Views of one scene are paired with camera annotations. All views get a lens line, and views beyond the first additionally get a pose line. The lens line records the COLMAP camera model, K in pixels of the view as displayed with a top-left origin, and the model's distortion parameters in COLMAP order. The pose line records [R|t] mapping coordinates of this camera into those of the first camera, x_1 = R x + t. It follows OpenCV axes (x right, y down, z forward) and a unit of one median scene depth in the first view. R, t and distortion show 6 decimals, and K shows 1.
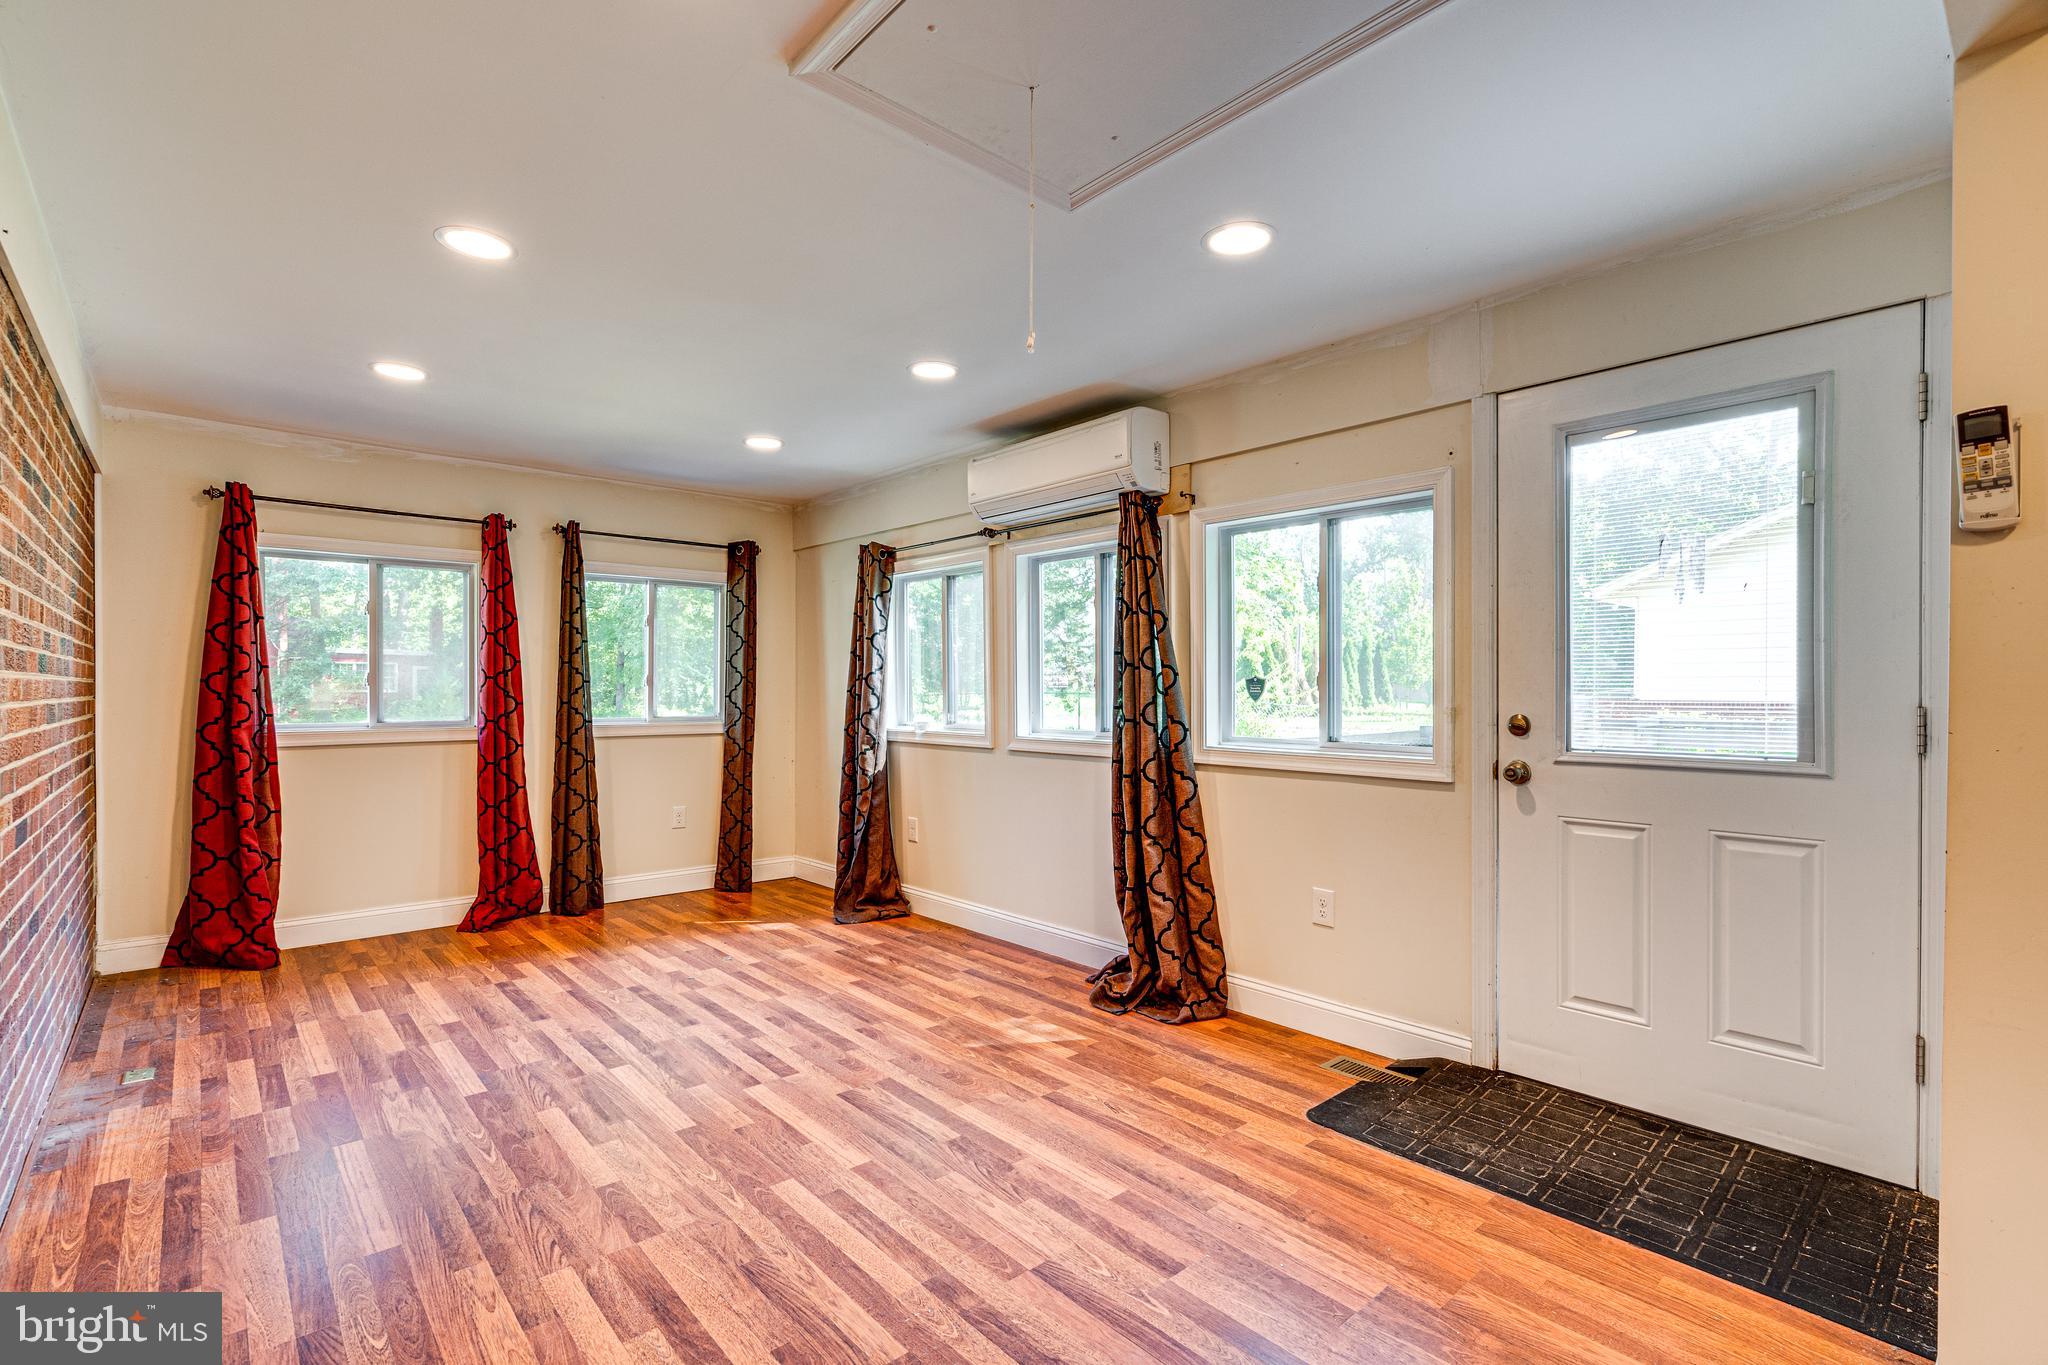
lens RADIAL K [[937.0, 0, 1021.1], [0, 937.0, 693.2], [0, 0, 1]] dist [-0.003293, 0.001636]
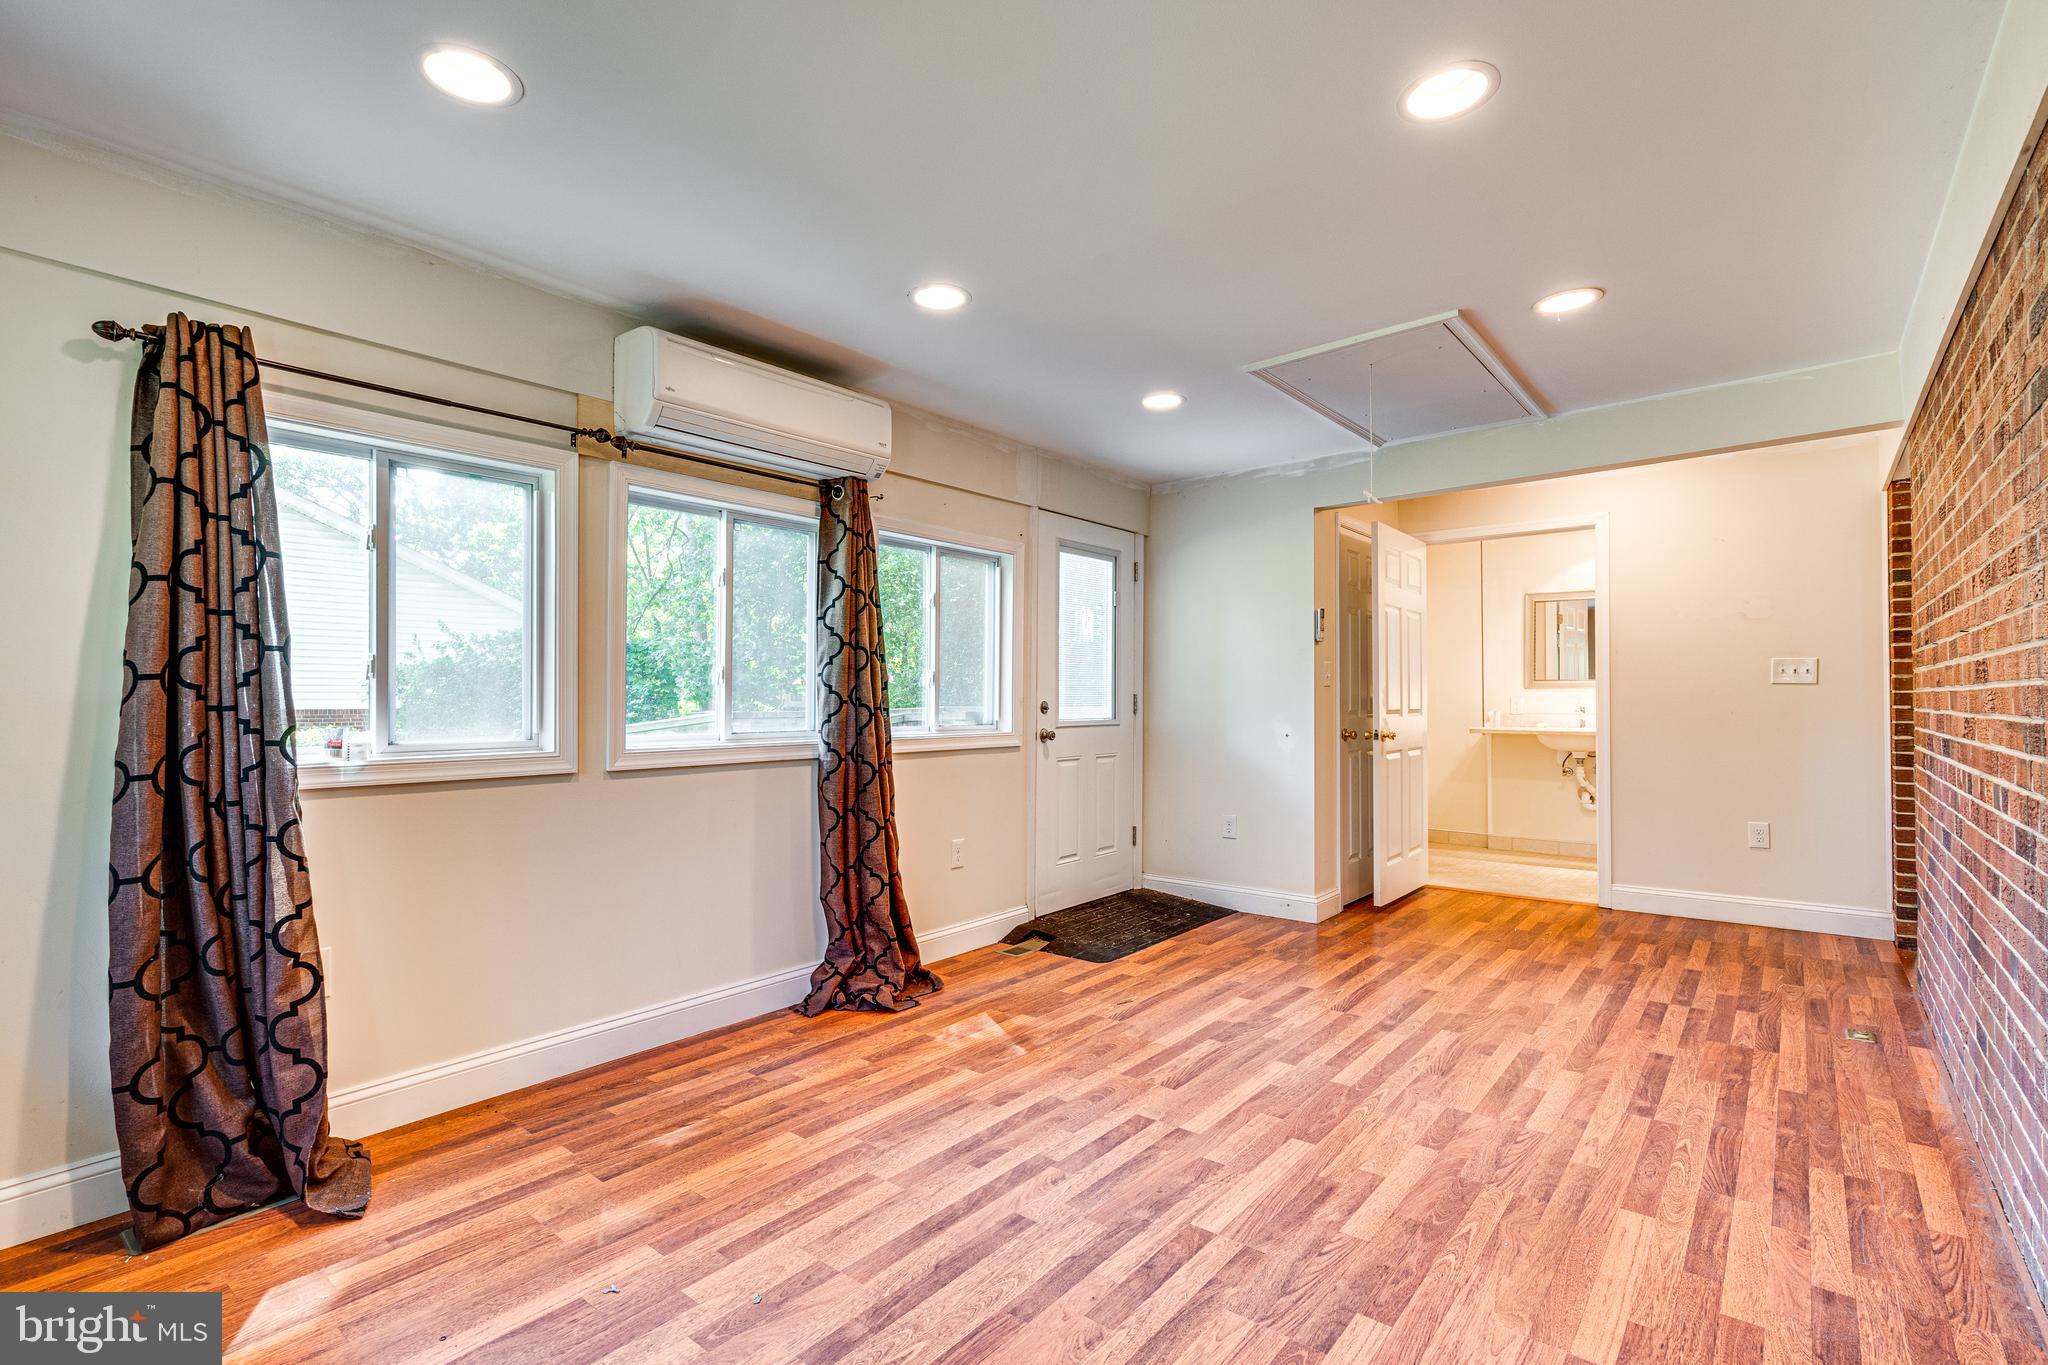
lens RADIAL K [[937.0, 0, 1021.1], [0, 937.0, 693.2], [0, 0, 1]] dist [-0.003293, 0.001636]
pose [[-0.154068, 0.006495, 0.988039, -1.019384], [0.005386, 0.999969, -0.005734, 0.015431], [-0.988046, 0.004439, -0.154098, 1.164274]]
